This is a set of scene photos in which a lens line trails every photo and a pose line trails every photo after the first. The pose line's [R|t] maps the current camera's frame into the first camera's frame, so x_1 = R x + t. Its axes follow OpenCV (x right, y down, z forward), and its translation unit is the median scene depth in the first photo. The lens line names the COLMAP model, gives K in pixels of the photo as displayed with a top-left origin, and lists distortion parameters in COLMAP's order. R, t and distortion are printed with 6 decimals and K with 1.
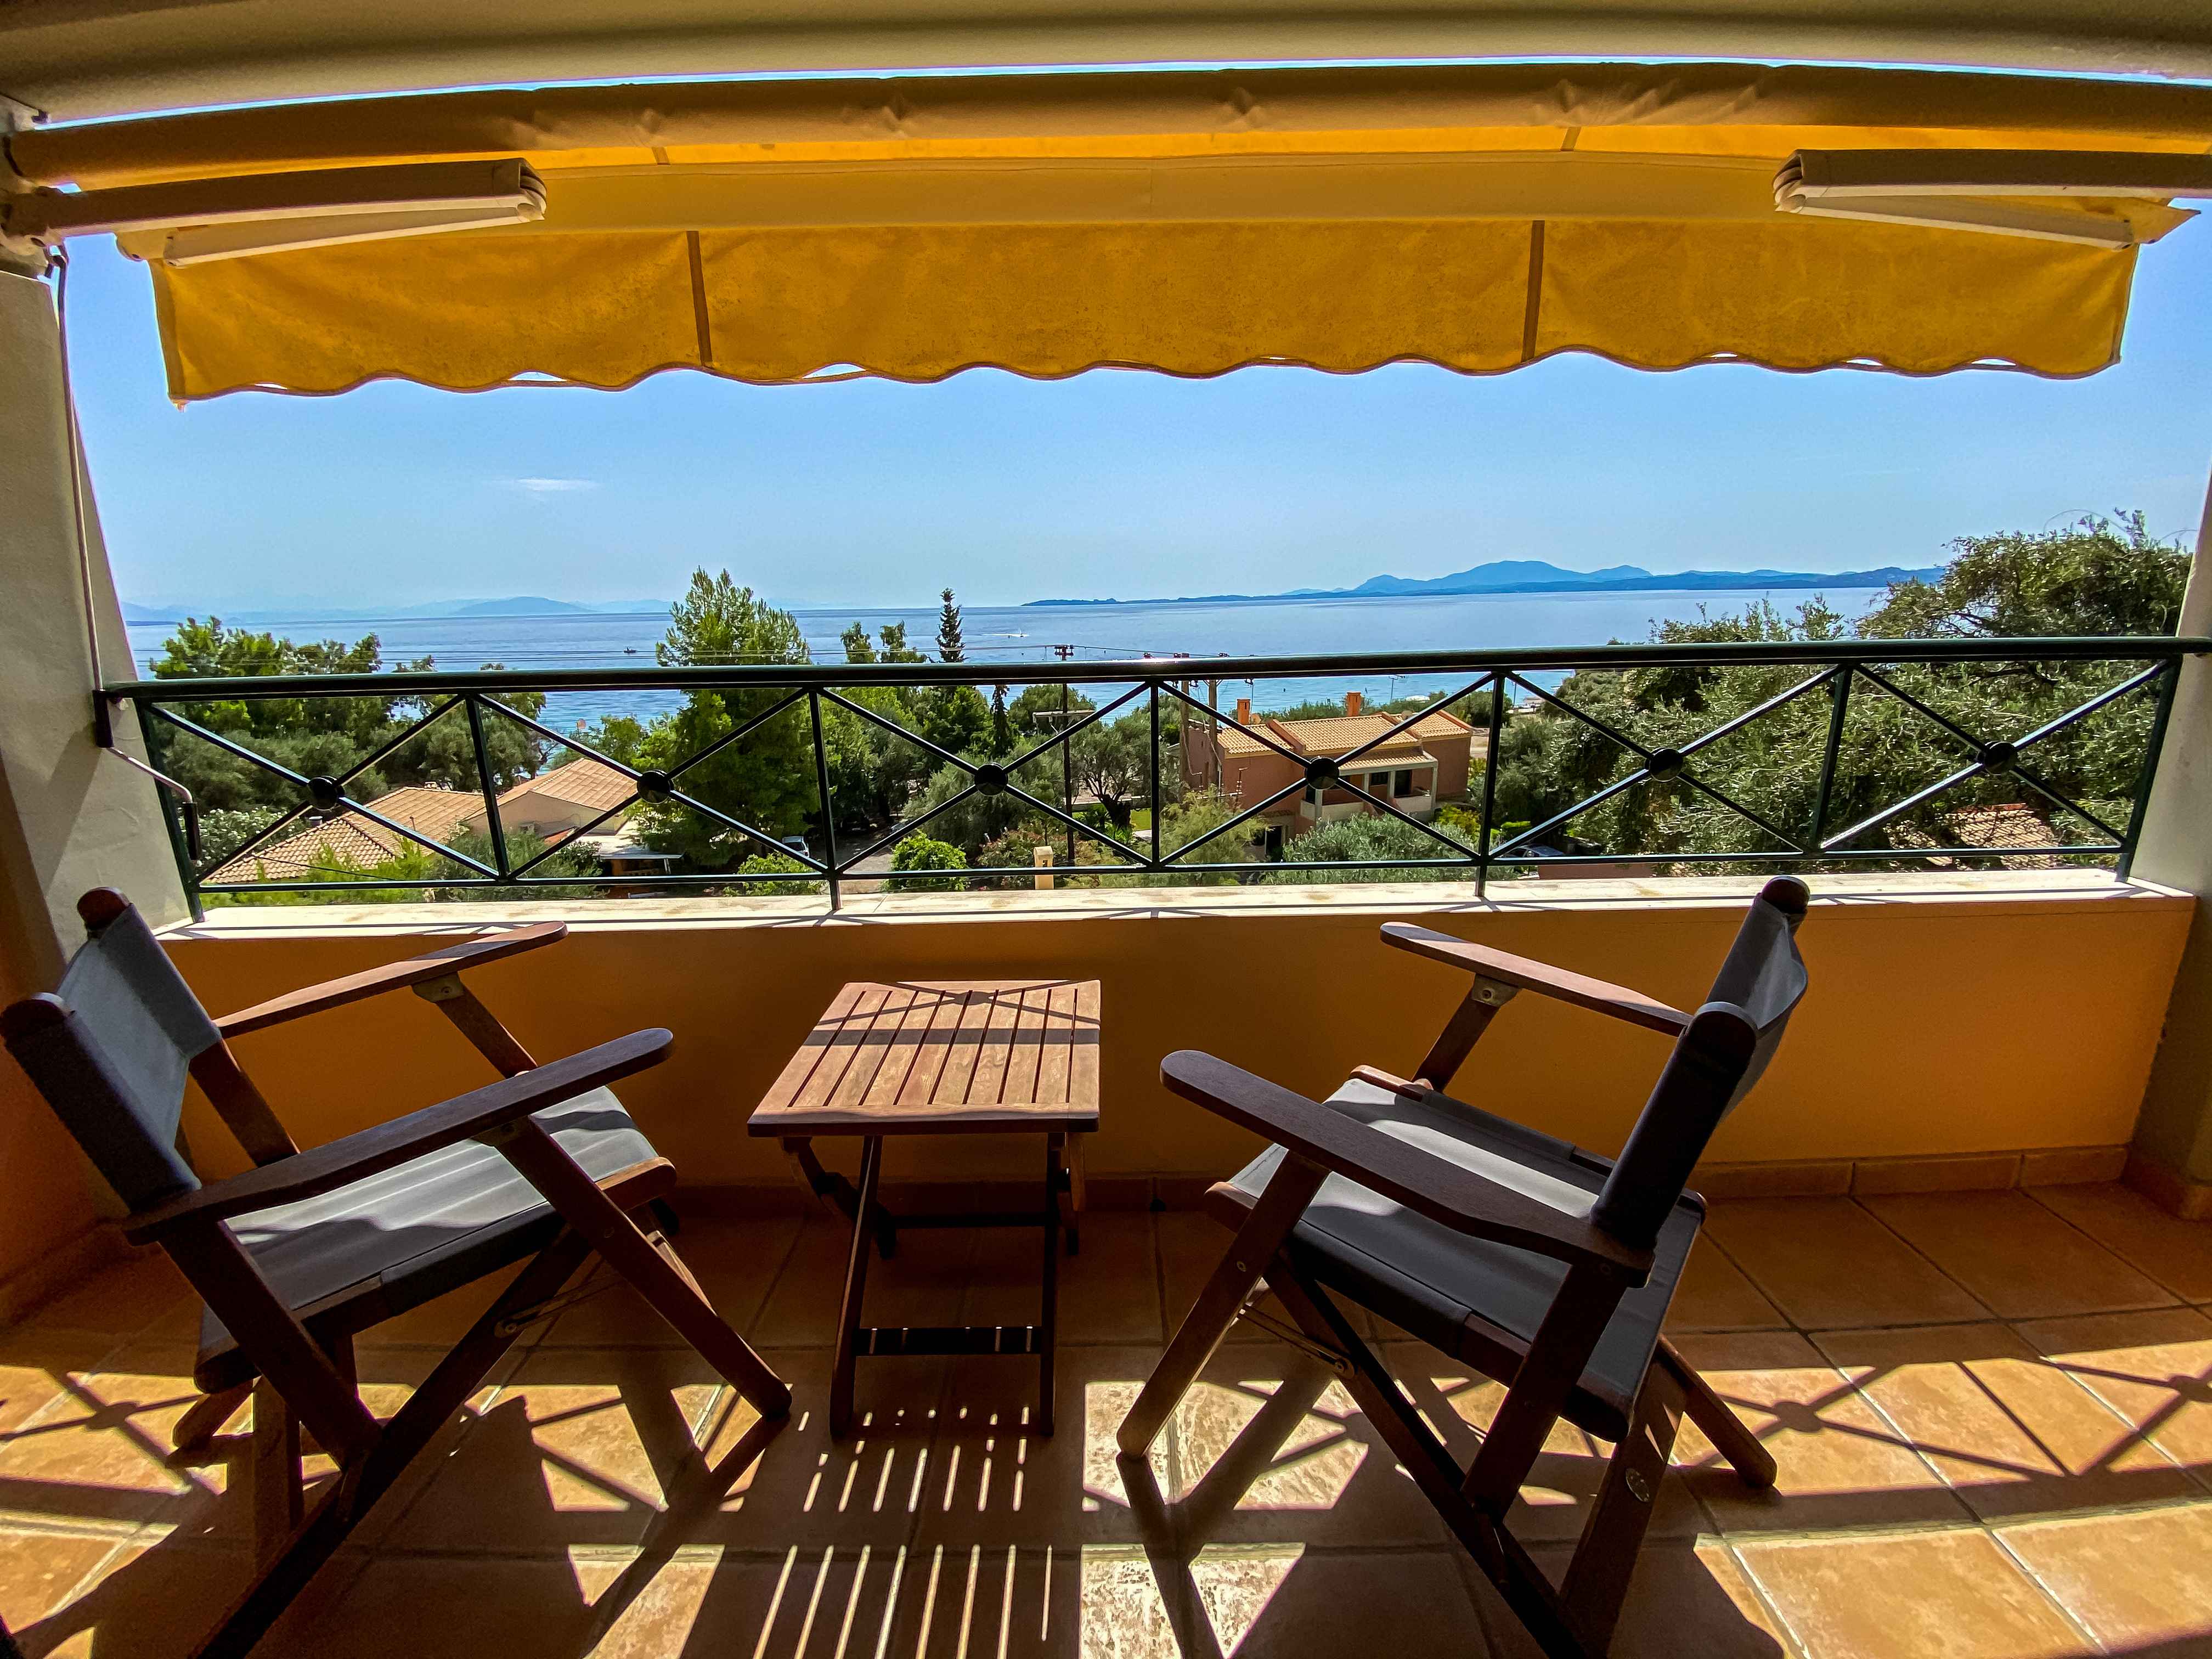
lens RADIAL K [[910.5, 0, 1118.6], [0, 910.5, 834.5], [0, 0, 1]] dist [0.014800, -0.017379]
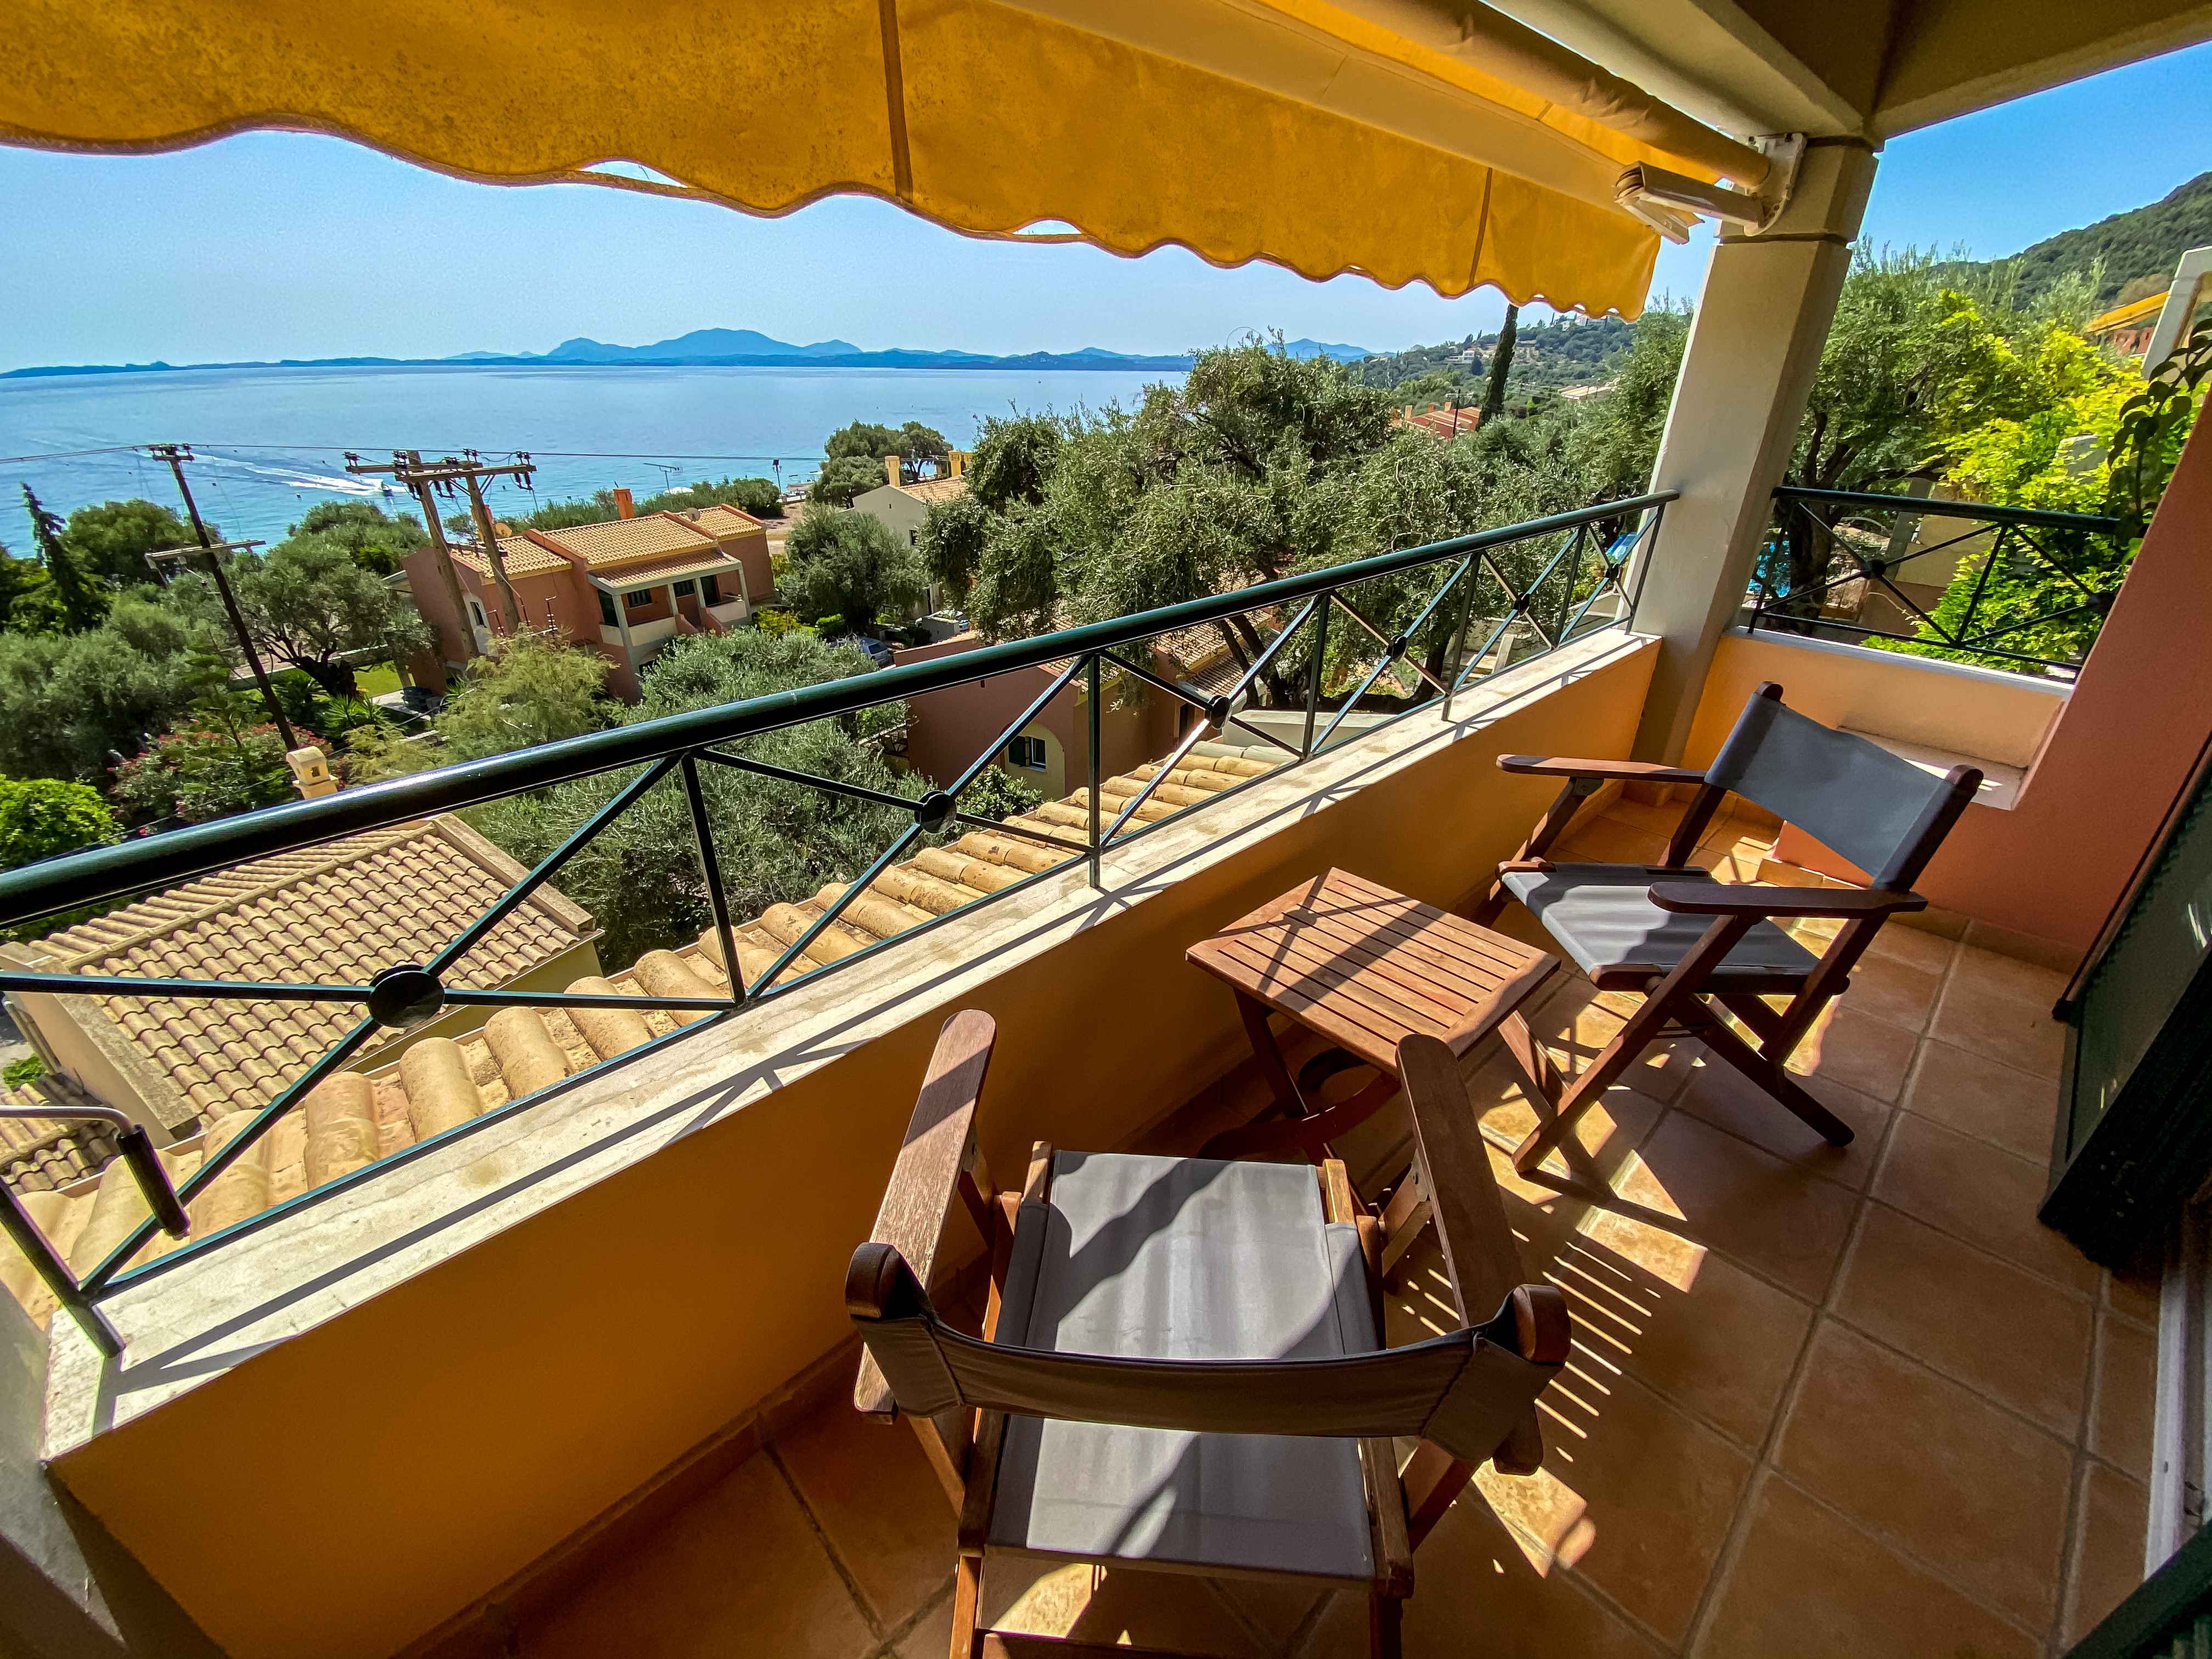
lens RADIAL K [[910.5, 0, 1118.6], [0, 910.5, 834.5], [0, 0, 1]] dist [0.014800, -0.017379]
pose [[0.717221, -0.292353, 0.632553, -0.898561], [0.147257, 0.950825, 0.272484, -0.222651], [-0.681108, -0.102283, 0.725003, 0.348280]]
